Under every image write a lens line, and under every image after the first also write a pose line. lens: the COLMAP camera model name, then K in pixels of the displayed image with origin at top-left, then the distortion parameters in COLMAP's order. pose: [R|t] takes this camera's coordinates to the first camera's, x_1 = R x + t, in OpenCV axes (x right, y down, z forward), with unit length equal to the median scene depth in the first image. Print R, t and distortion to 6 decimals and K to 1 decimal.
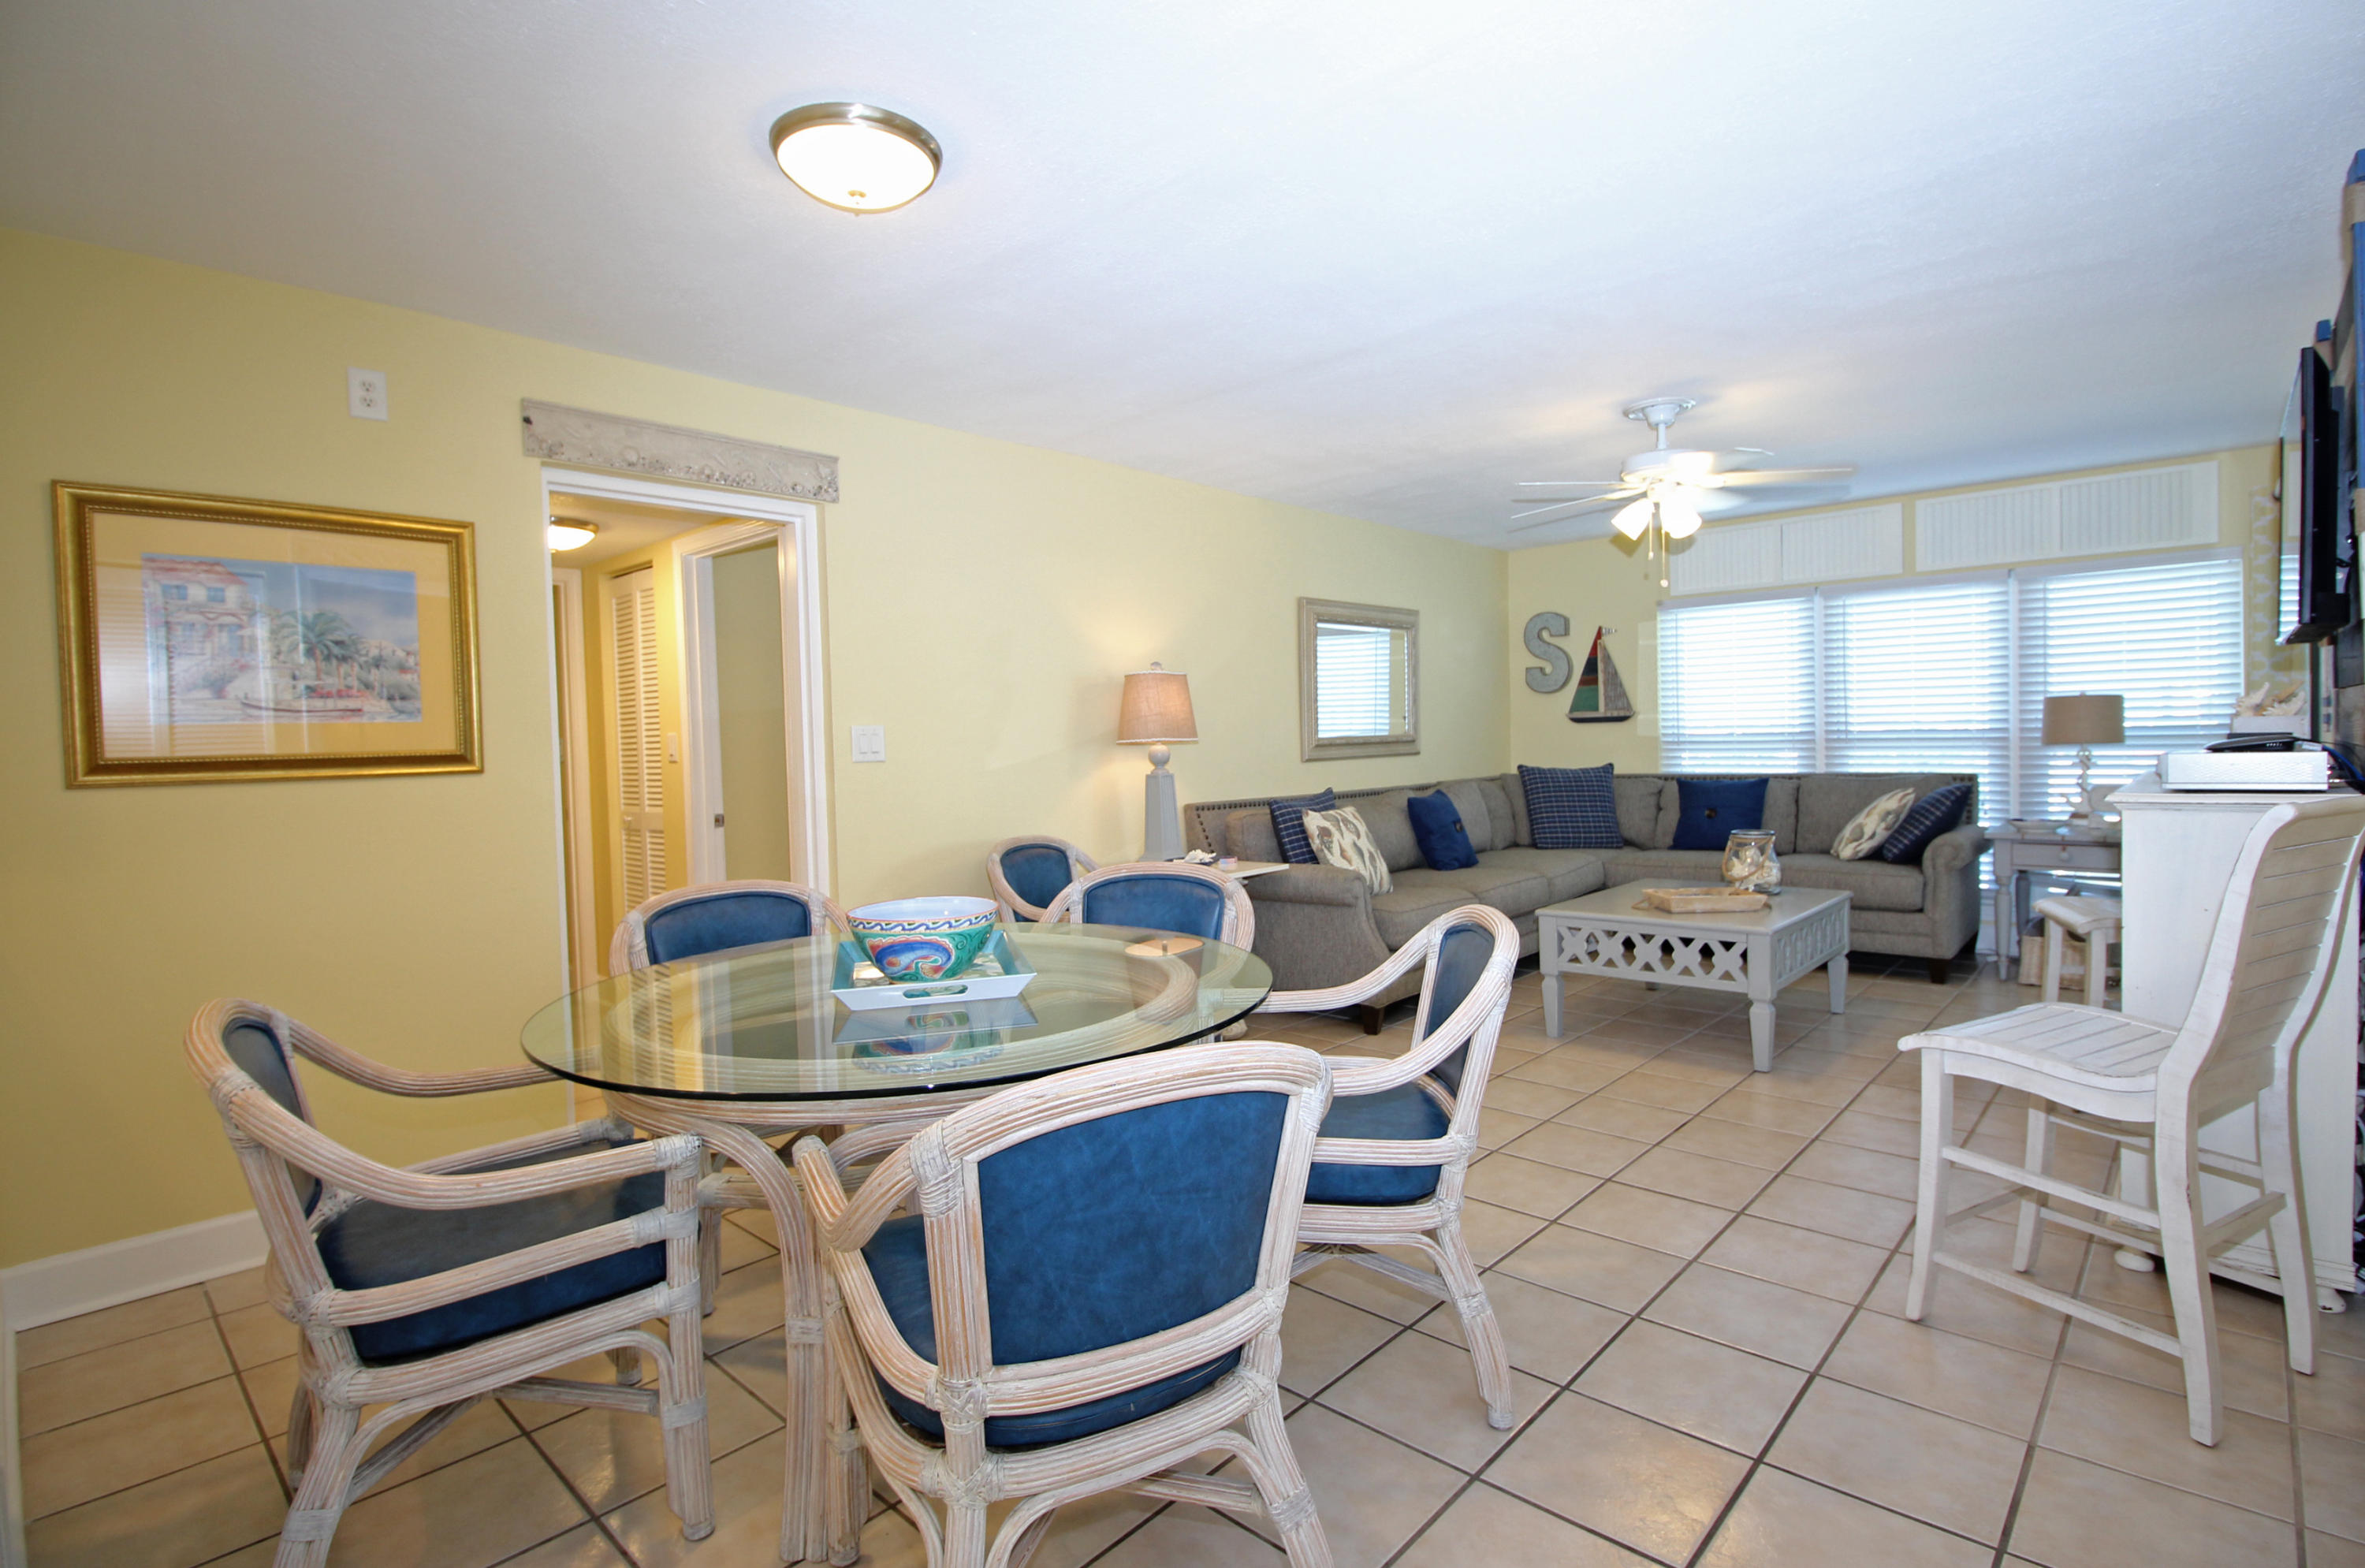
lens RADIAL K [[1120.5, 0, 1186.7], [0, 1120.5, 766.1], [0, 0, 1]] dist [-0.004824, -0.010456]
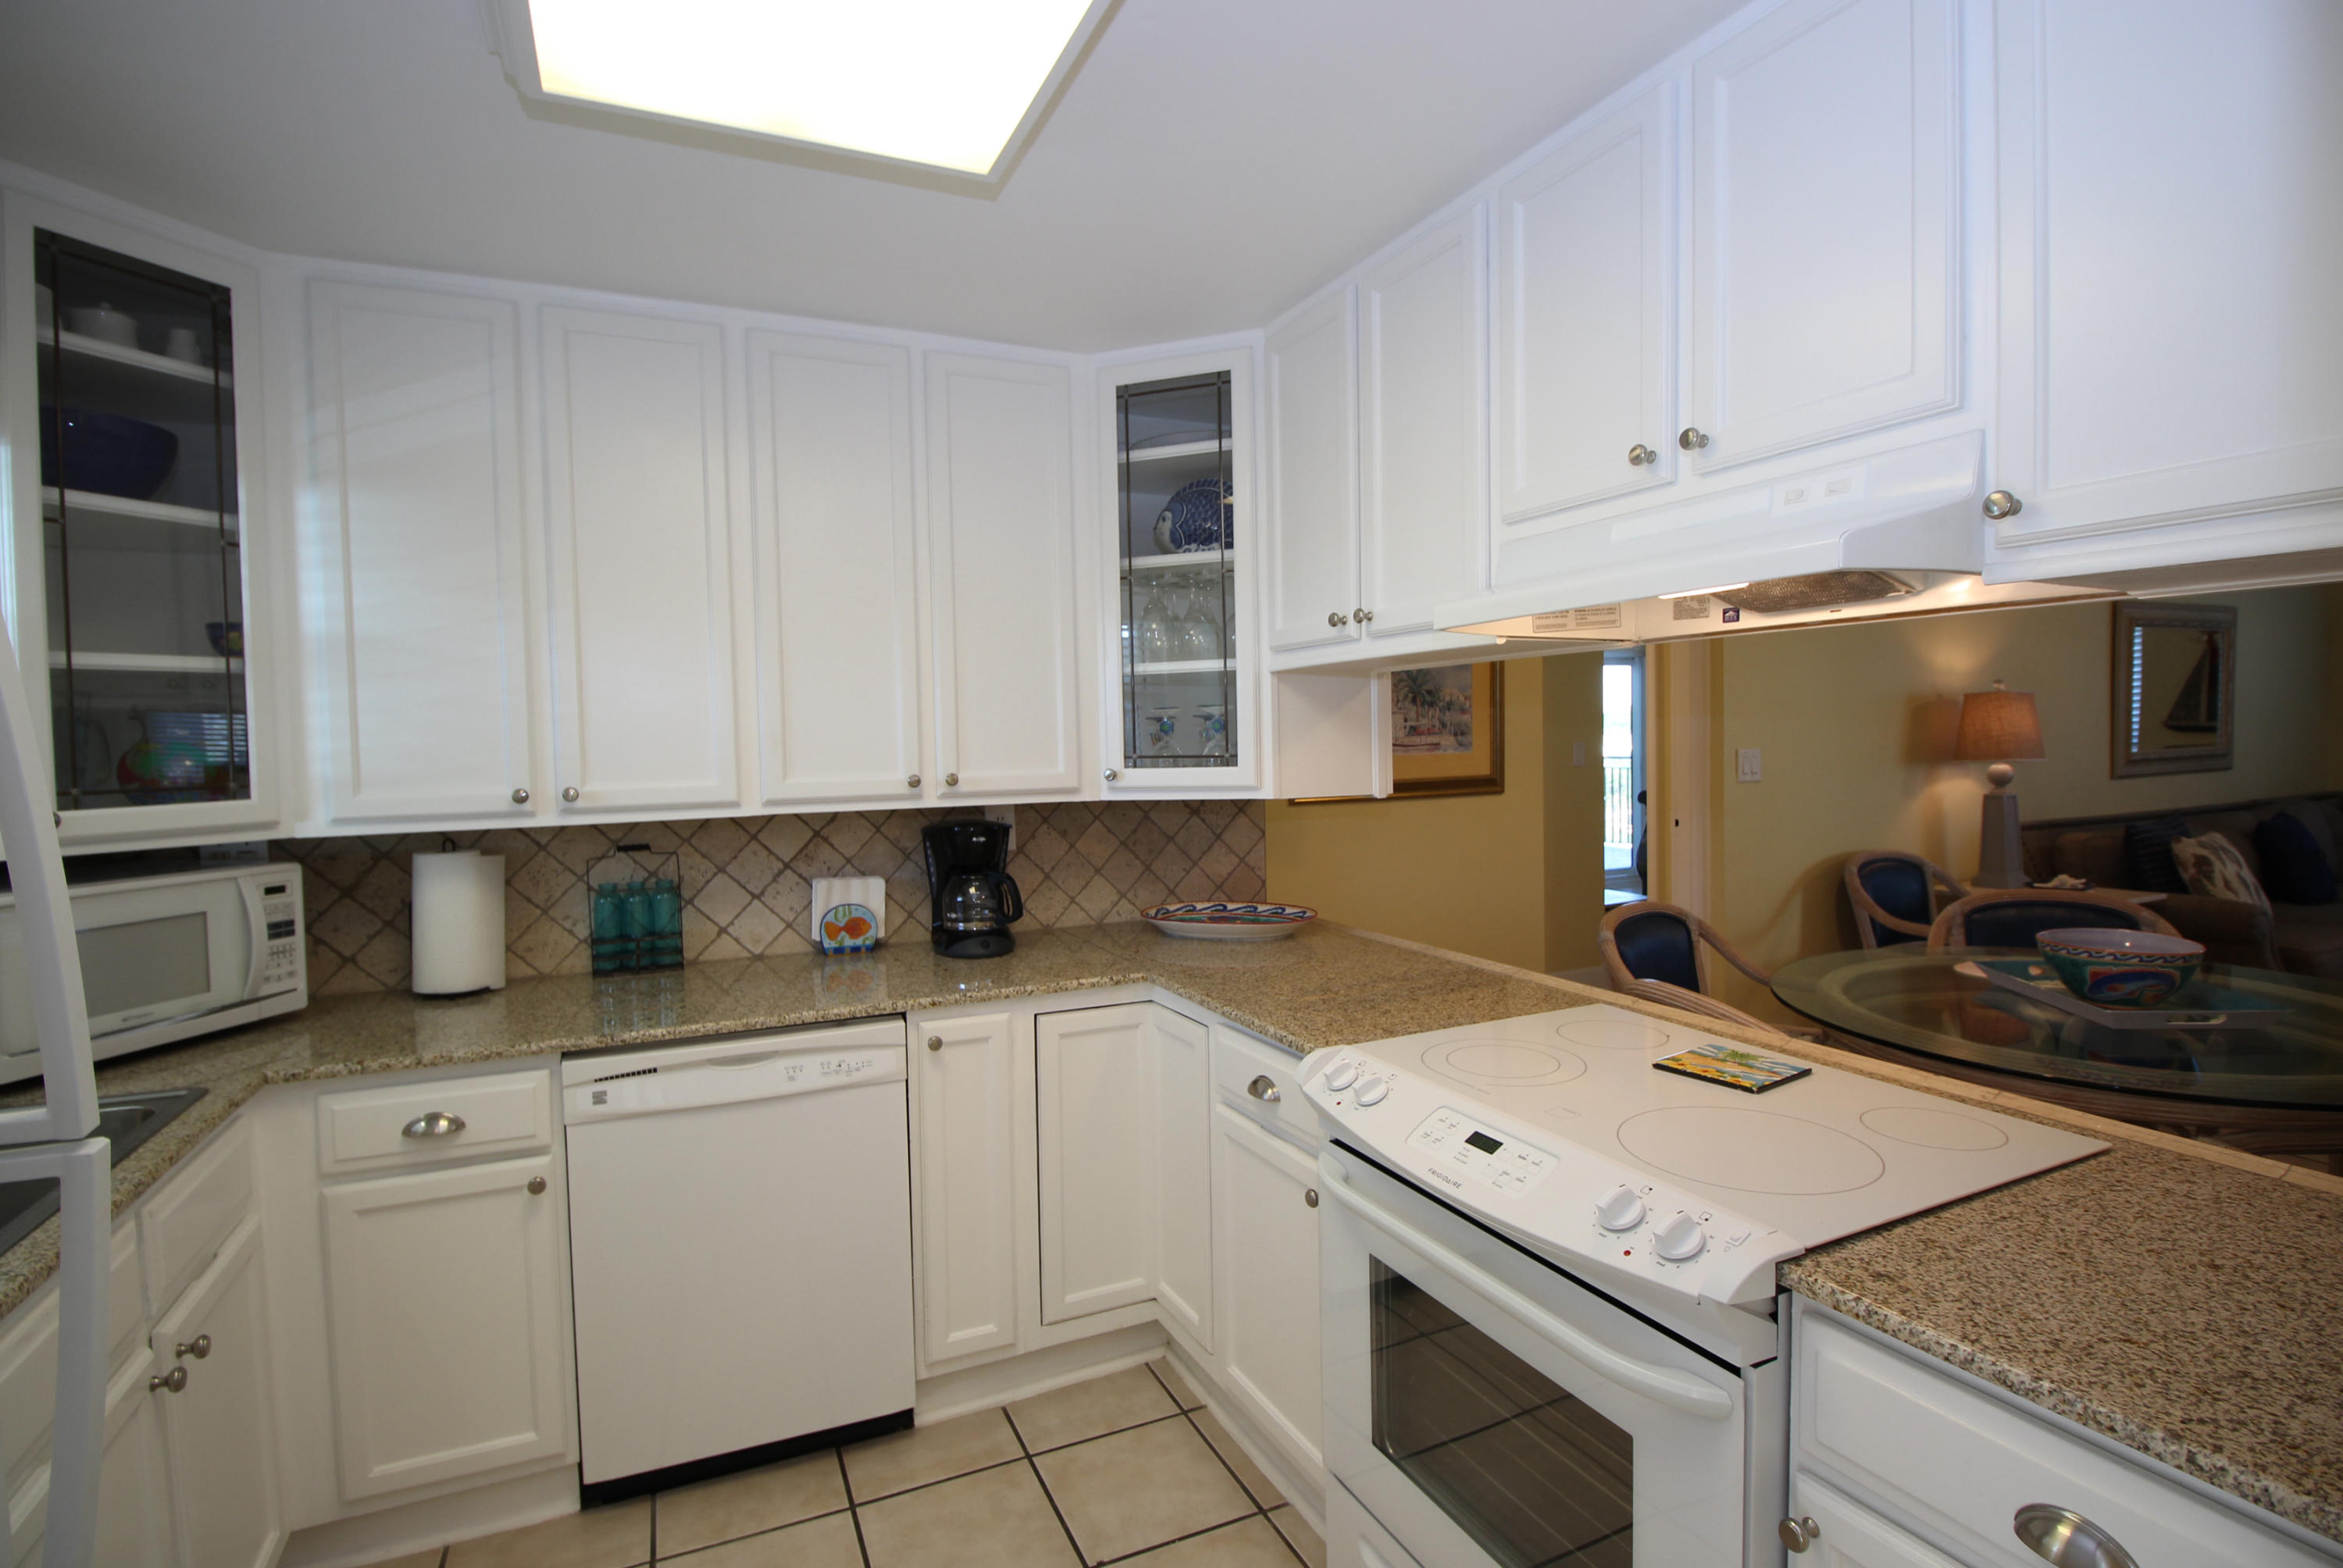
lens RADIAL K [[1110.0, 0, 1171.0], [0, 1110.0, 781.2], [0, 0, 1]] dist [-0.004824, -0.010456]
pose [[0.917254, 0.018682, -0.397865, -0.299920], [-0.009339, 0.999634, 0.025408, -0.021777], [0.398194, -0.019590, 0.917092, -0.166363]]
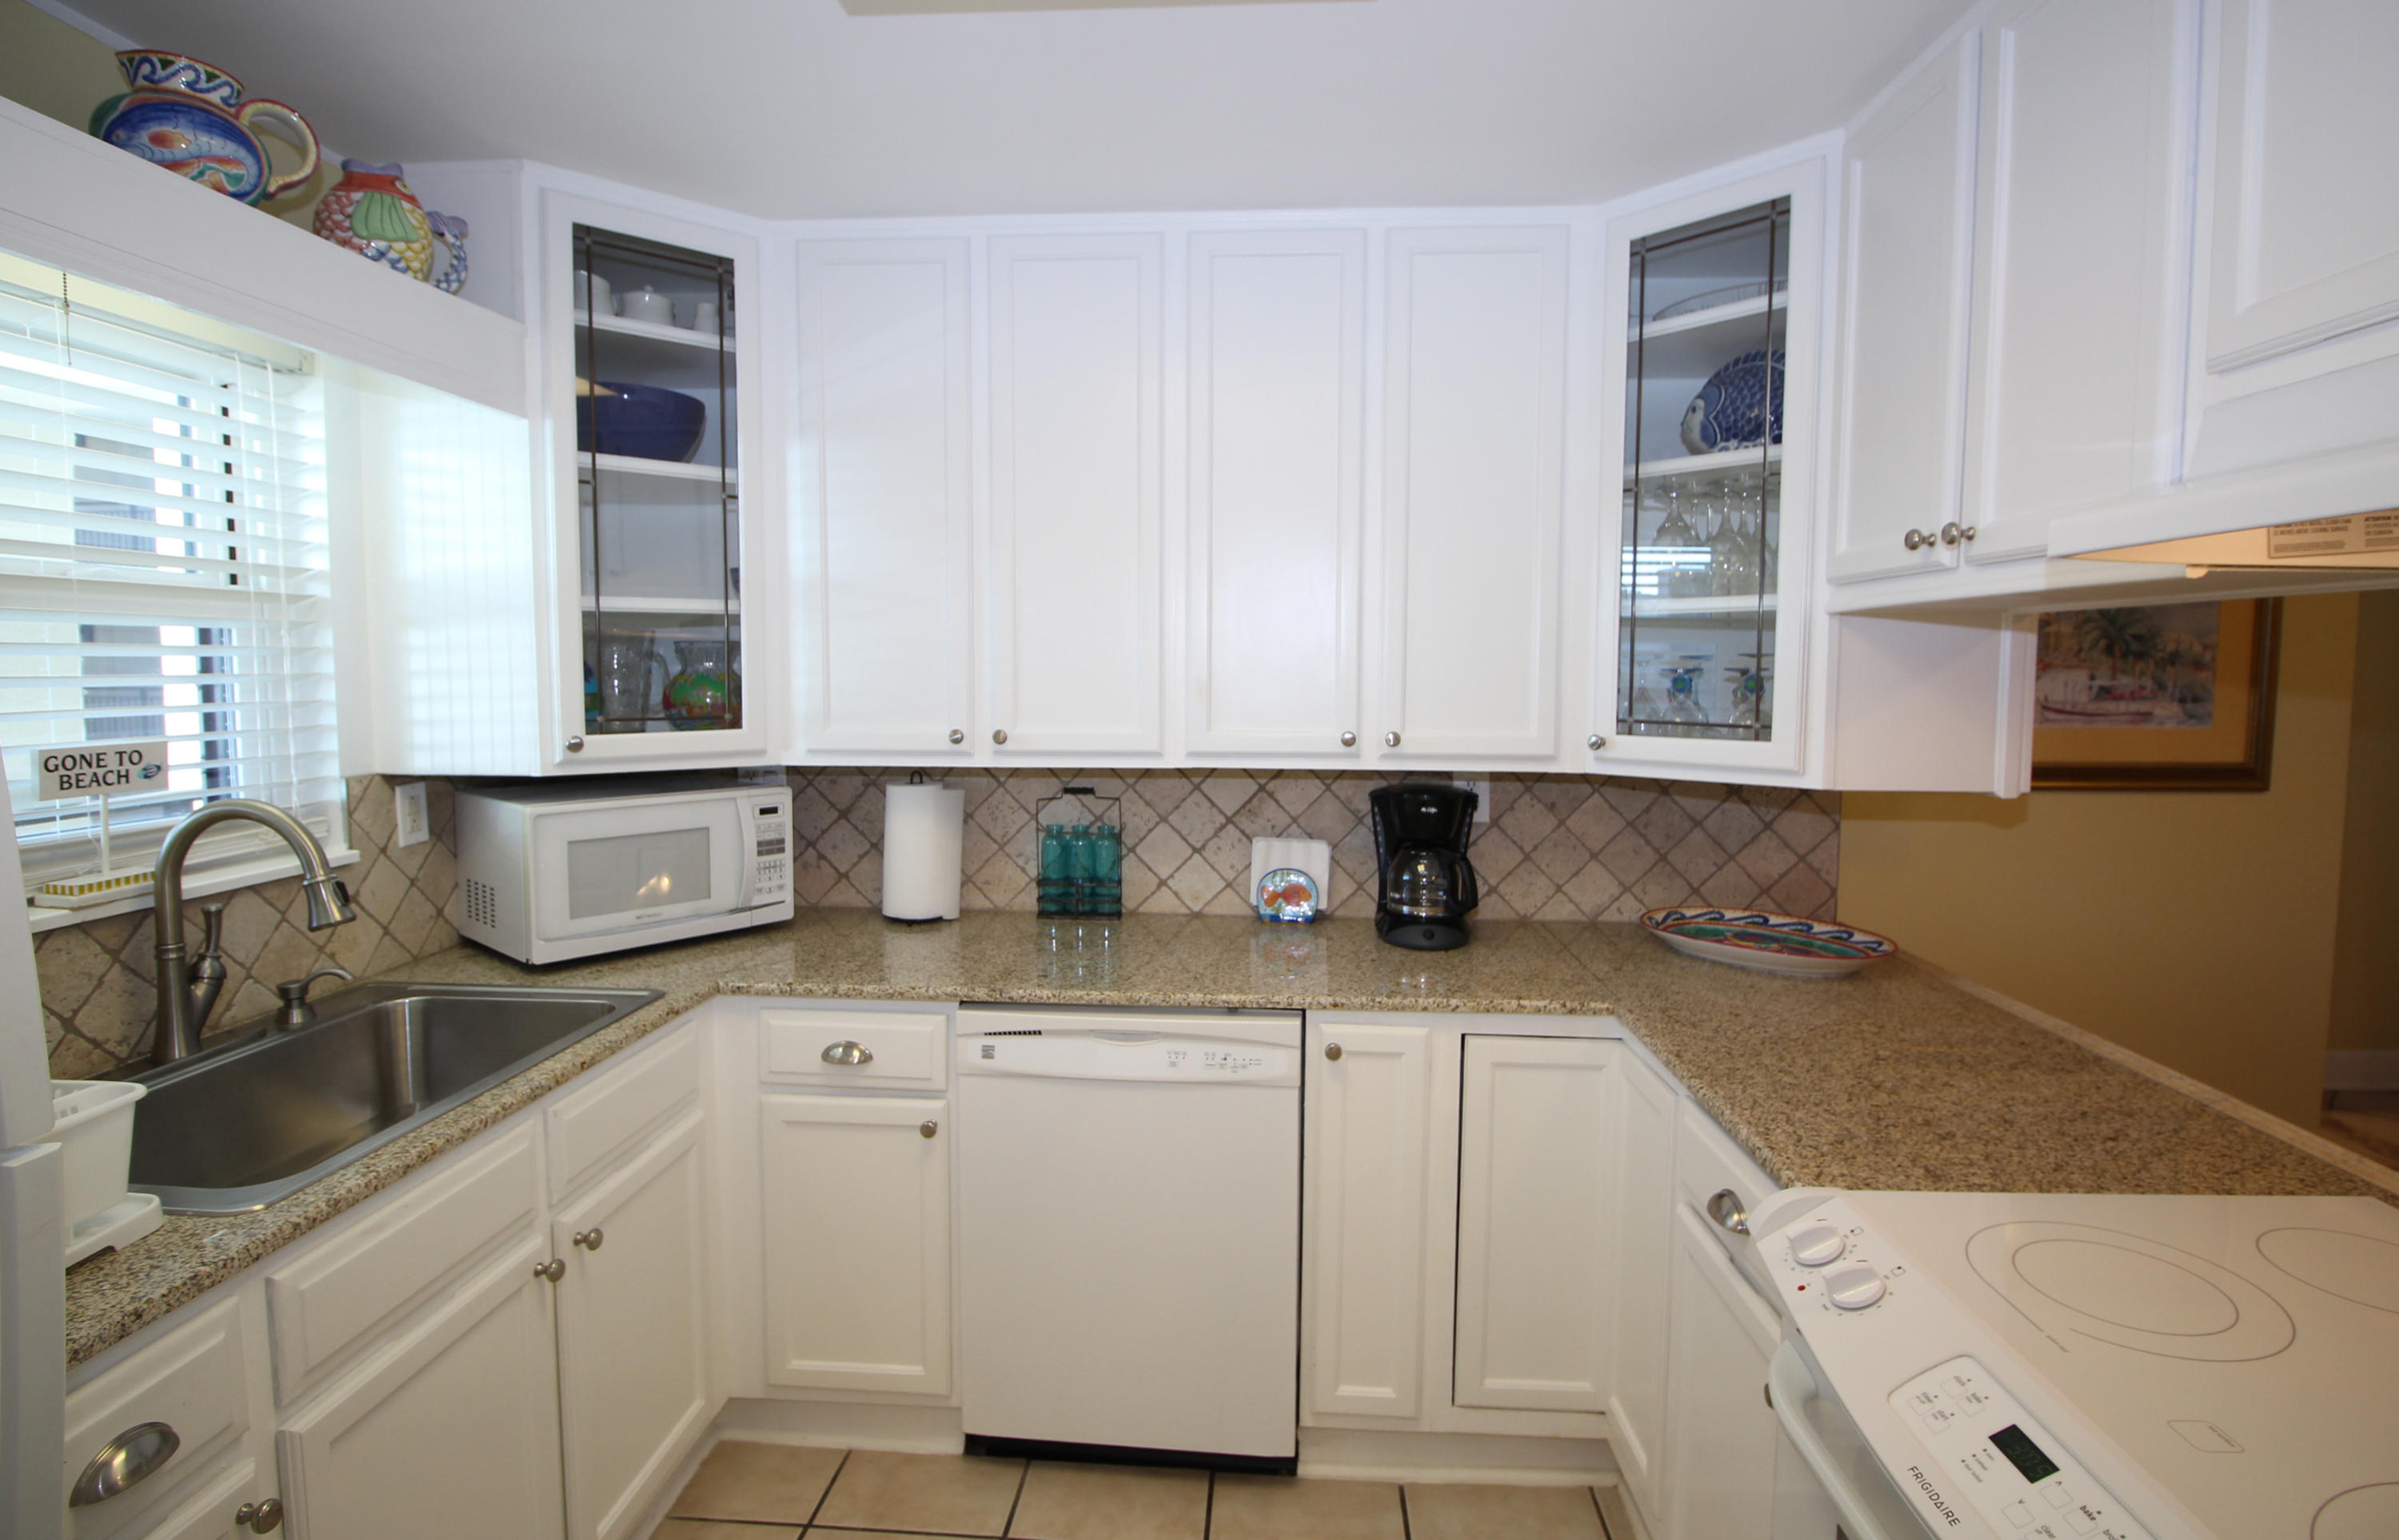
lens RADIAL K [[1155.3, 0, 1208.9], [0, 1155.3, 745.0], [0, 0, 1]] dist [-0.006348, -0.006766]
pose [[0.621090, 0.078111, -0.779837, -0.289033], [-0.039111, 0.996870, 0.068701, -0.034204], [0.782762, -0.012169, 0.622202, -0.076229]]
